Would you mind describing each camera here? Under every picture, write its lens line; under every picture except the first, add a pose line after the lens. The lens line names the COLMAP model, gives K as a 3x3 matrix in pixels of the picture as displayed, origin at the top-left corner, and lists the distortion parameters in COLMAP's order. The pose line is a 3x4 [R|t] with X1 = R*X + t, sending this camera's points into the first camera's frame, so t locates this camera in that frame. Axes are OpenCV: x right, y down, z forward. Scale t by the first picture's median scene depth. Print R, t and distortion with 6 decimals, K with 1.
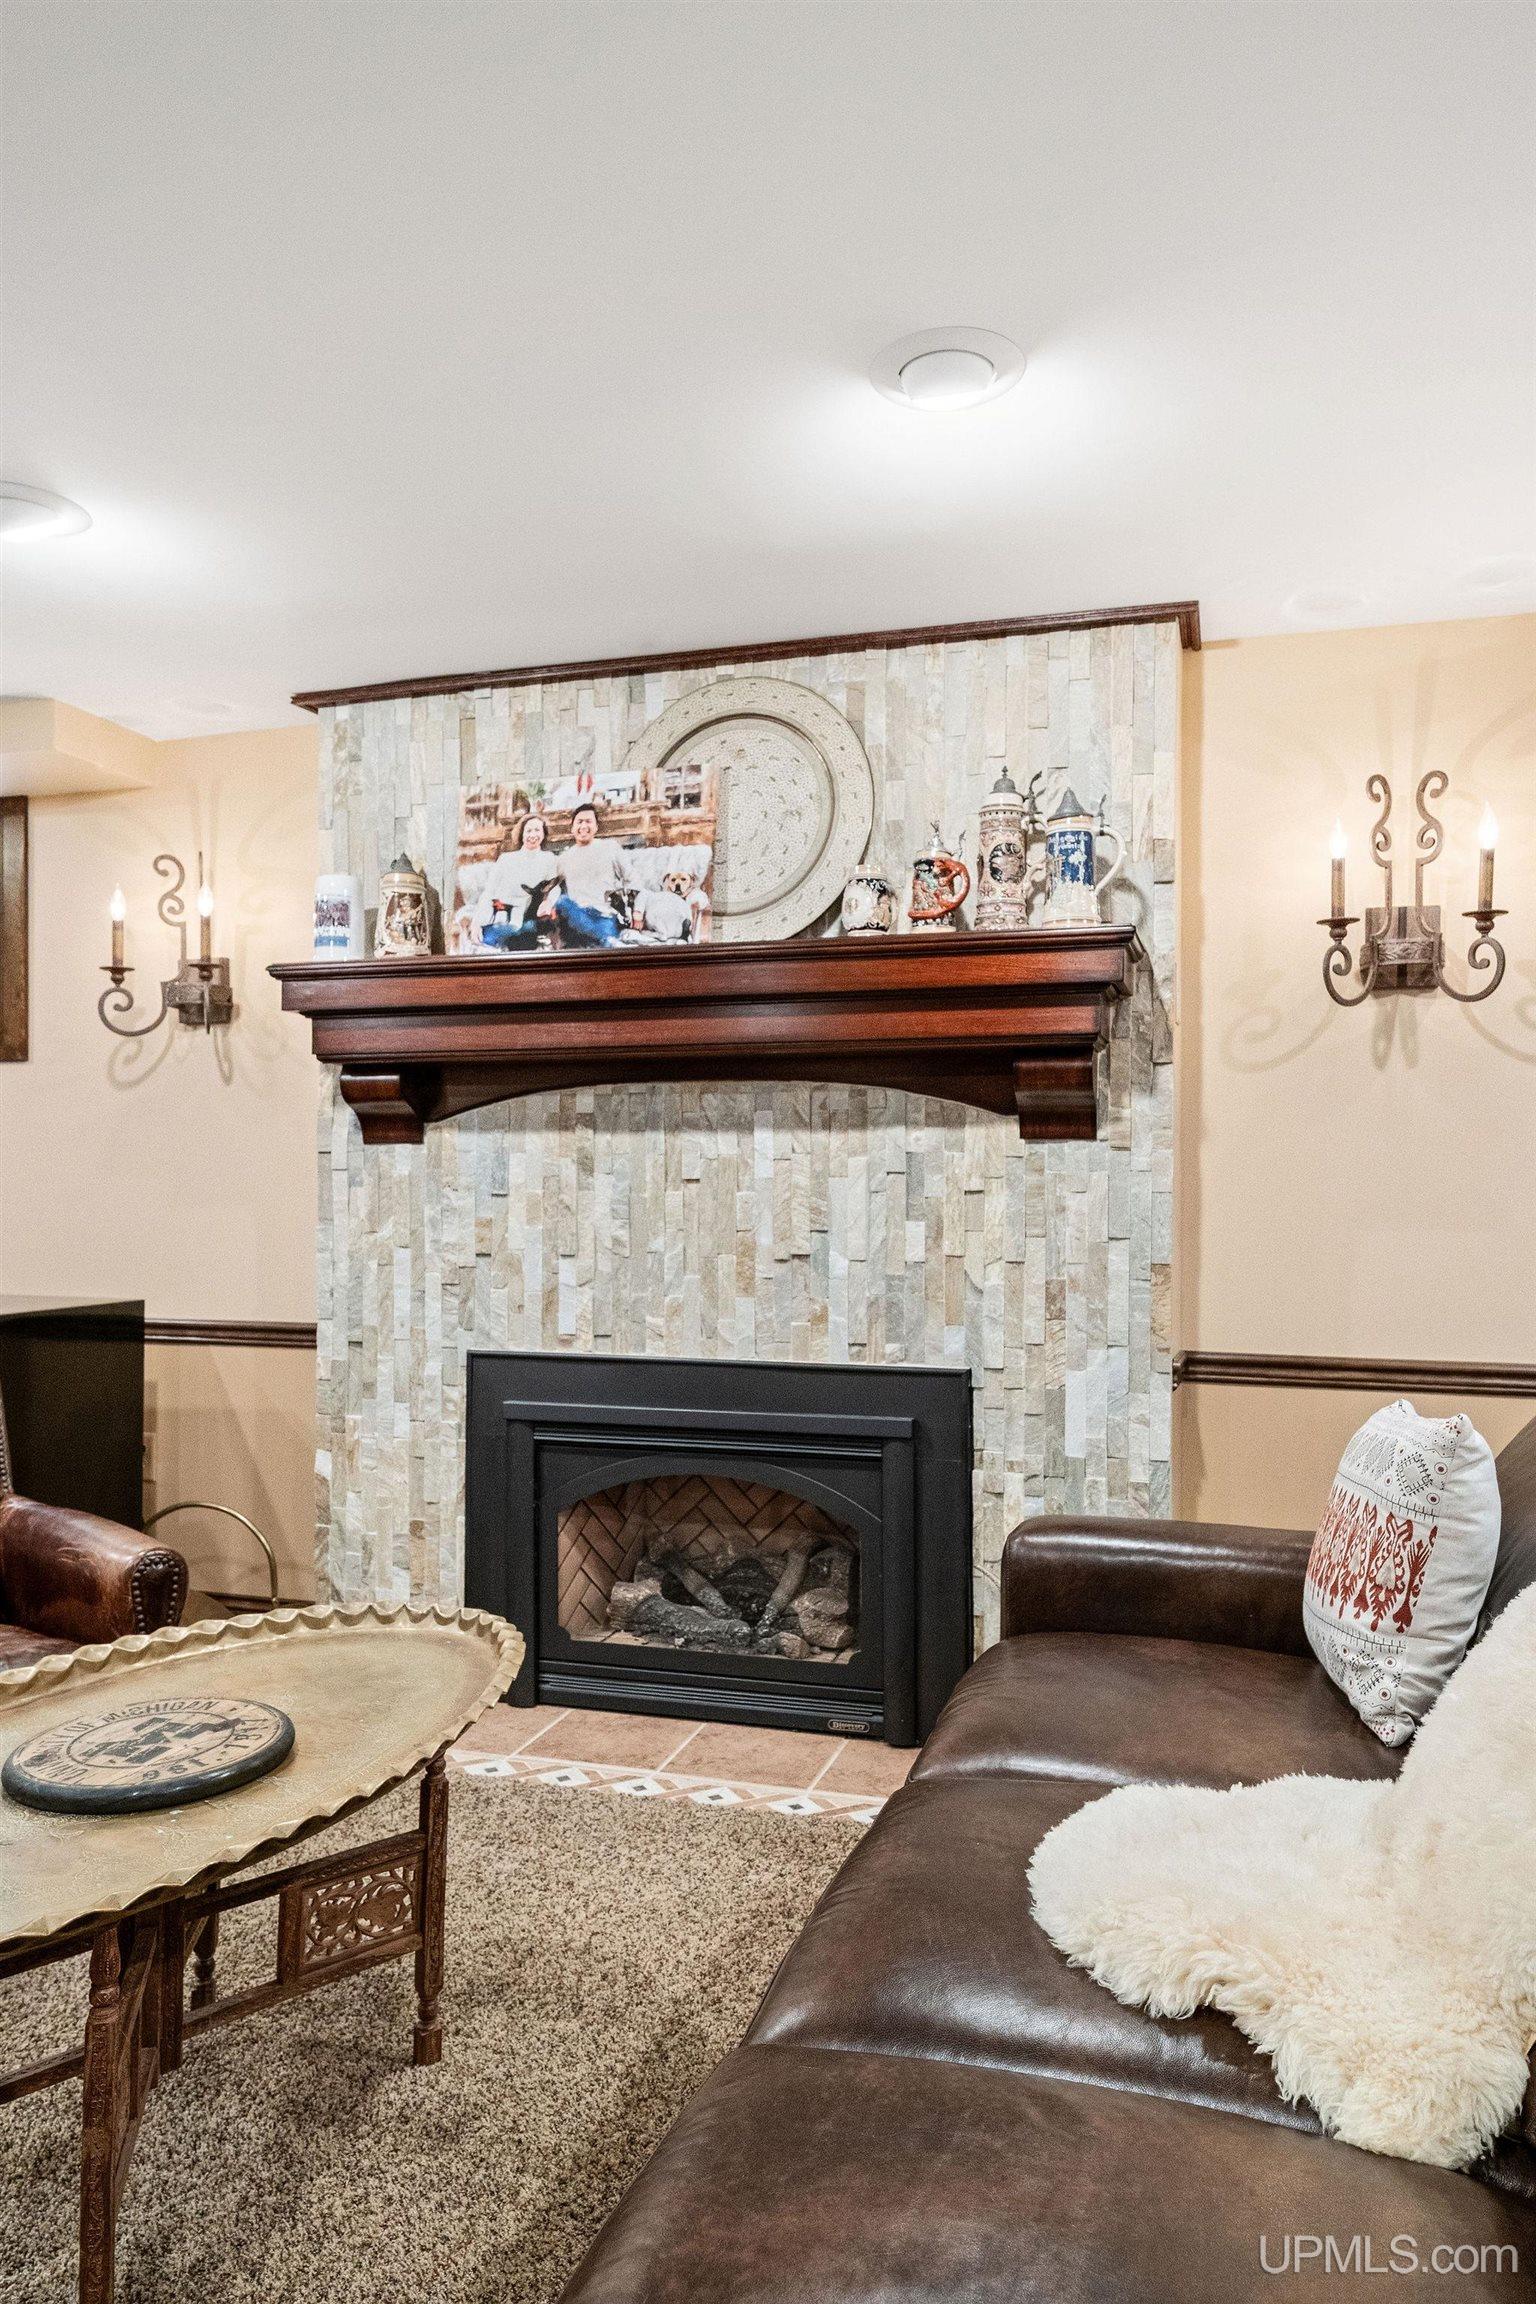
lens RADIAL K [[1807.1, 0, 768.0], [0, 1807.1, 1212.0], [0, 0, 1]] dist [0.002721, 0.001456]
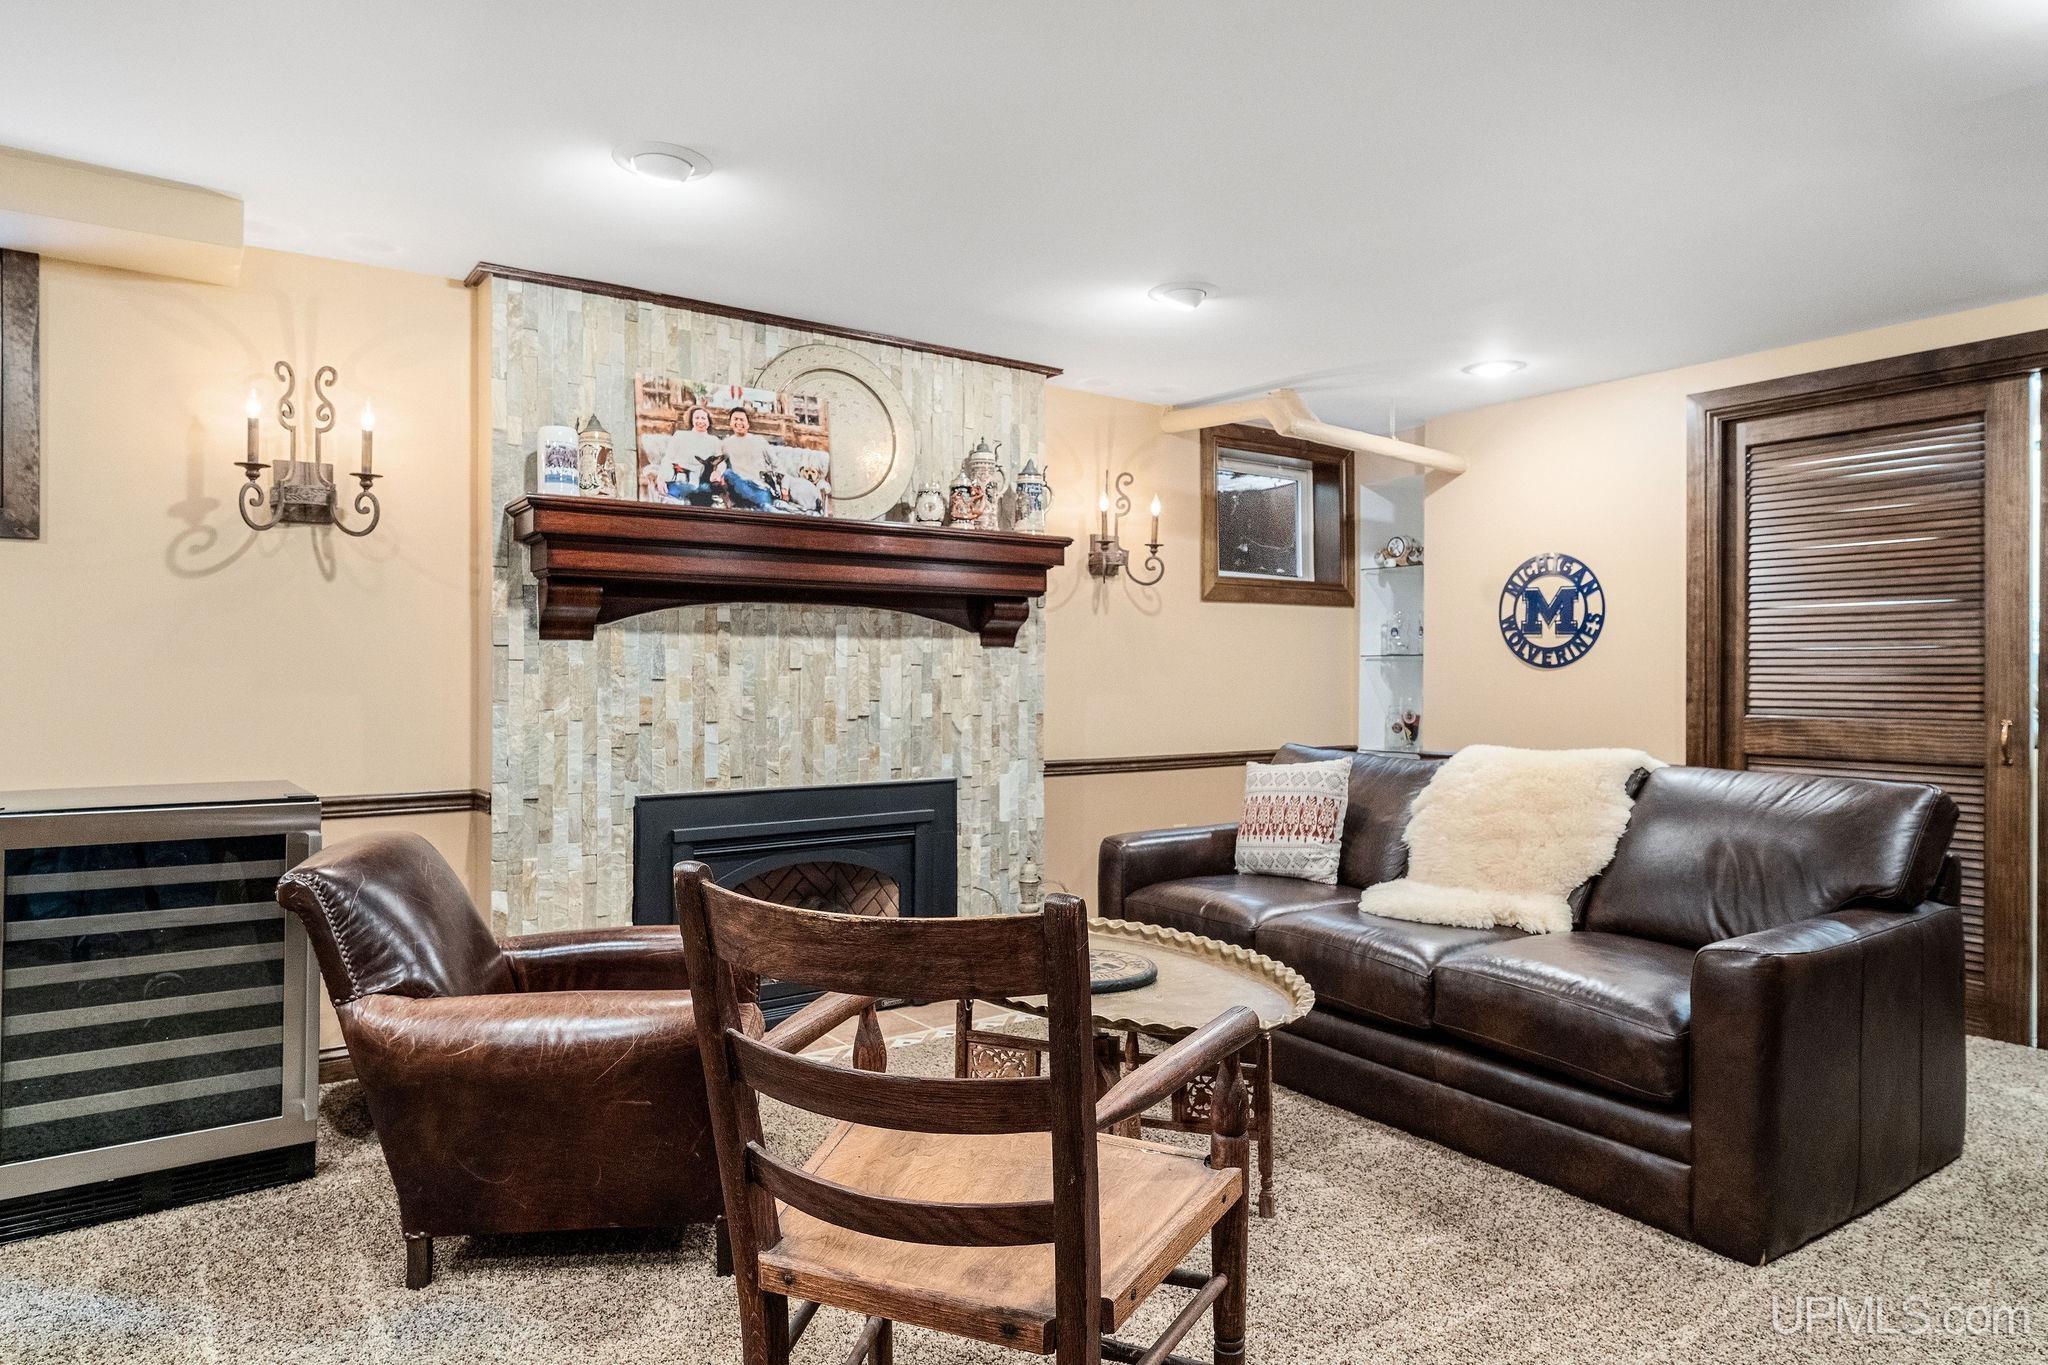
lens RADIAL K [[1184.2, 0, 1024.0], [0, 1184.2, 682.5], [0, 0, 1]] dist [0.059581, 0.000105]
pose [[0.598829, -0.009284, 0.800823, -0.720986], [0.010089, 0.999941, 0.004048, -0.008323], [-0.800813, 0.005655, 0.598888, 0.250190]]
